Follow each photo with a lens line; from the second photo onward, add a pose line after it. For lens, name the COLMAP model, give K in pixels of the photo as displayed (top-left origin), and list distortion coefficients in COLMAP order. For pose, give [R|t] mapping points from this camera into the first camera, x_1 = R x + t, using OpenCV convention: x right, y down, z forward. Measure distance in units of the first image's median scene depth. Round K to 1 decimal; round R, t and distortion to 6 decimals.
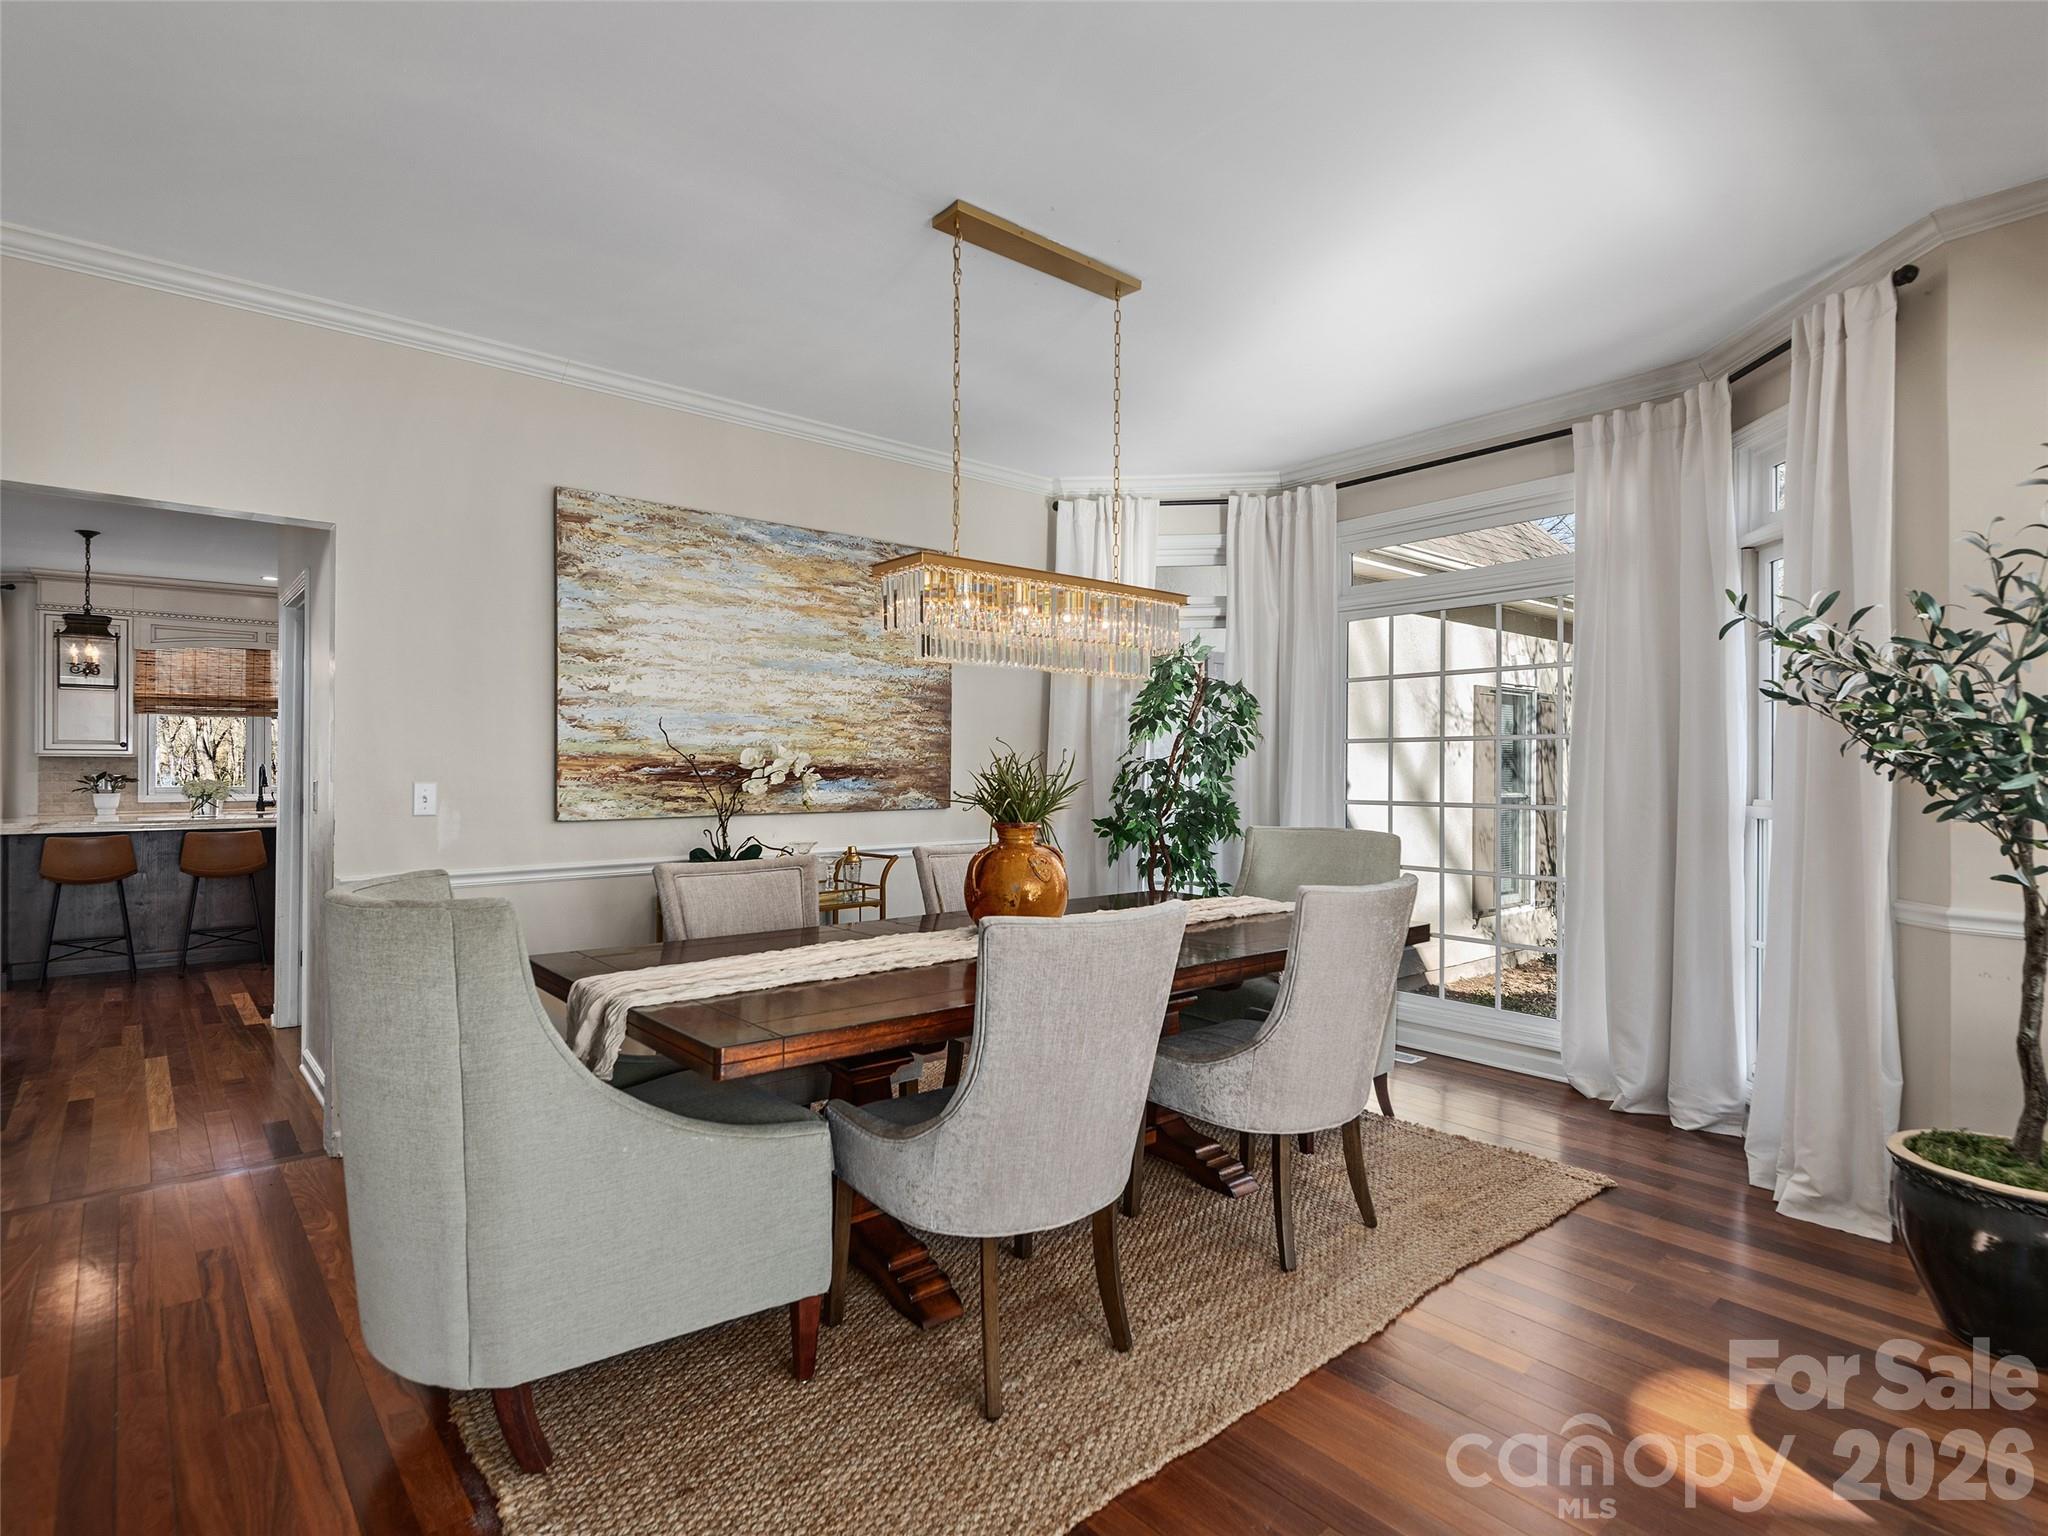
lens RADIAL K [[1039.7, 0, 1050.5], [0, 1039.7, 766.1], [0, 0, 1]] dist [-0.001128, -0.000970]
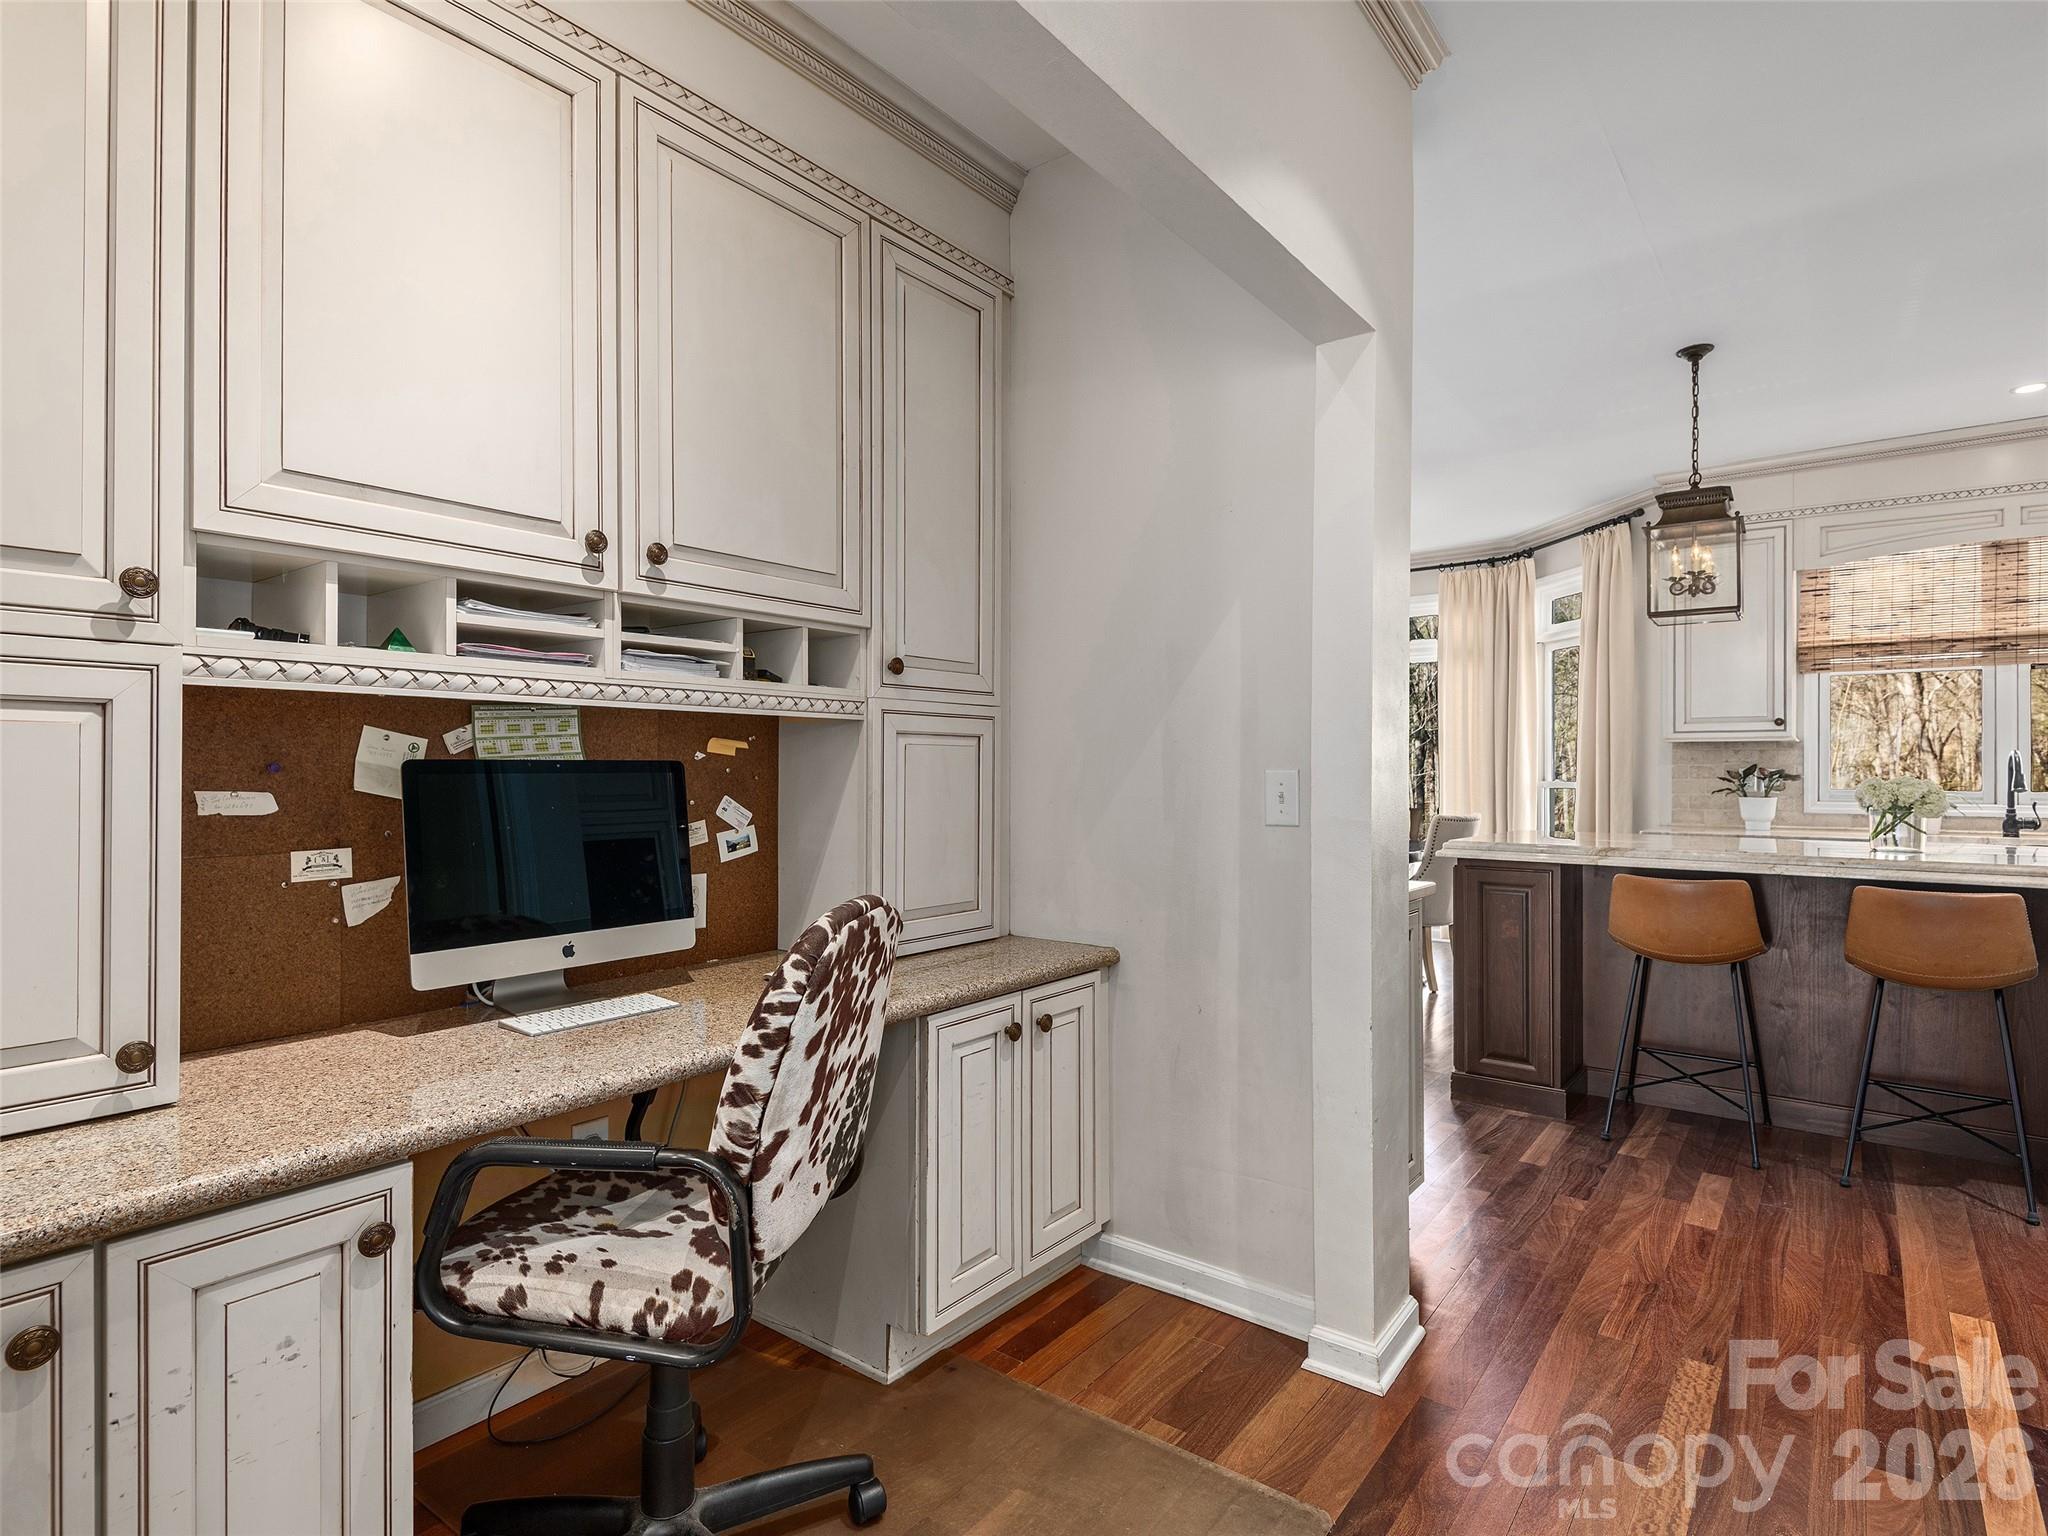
lens RADIAL K [[1039.7, 0, 1050.5], [0, 1039.7, 766.1], [0, 0, 1]] dist [-0.001128, -0.000970]
pose [[0.182625, -0.002687, -0.983179, -0.348971], [0.001428, 0.999996, -0.002468, 0.007588], [0.983182, -0.000953, 0.182628, 0.445612]]
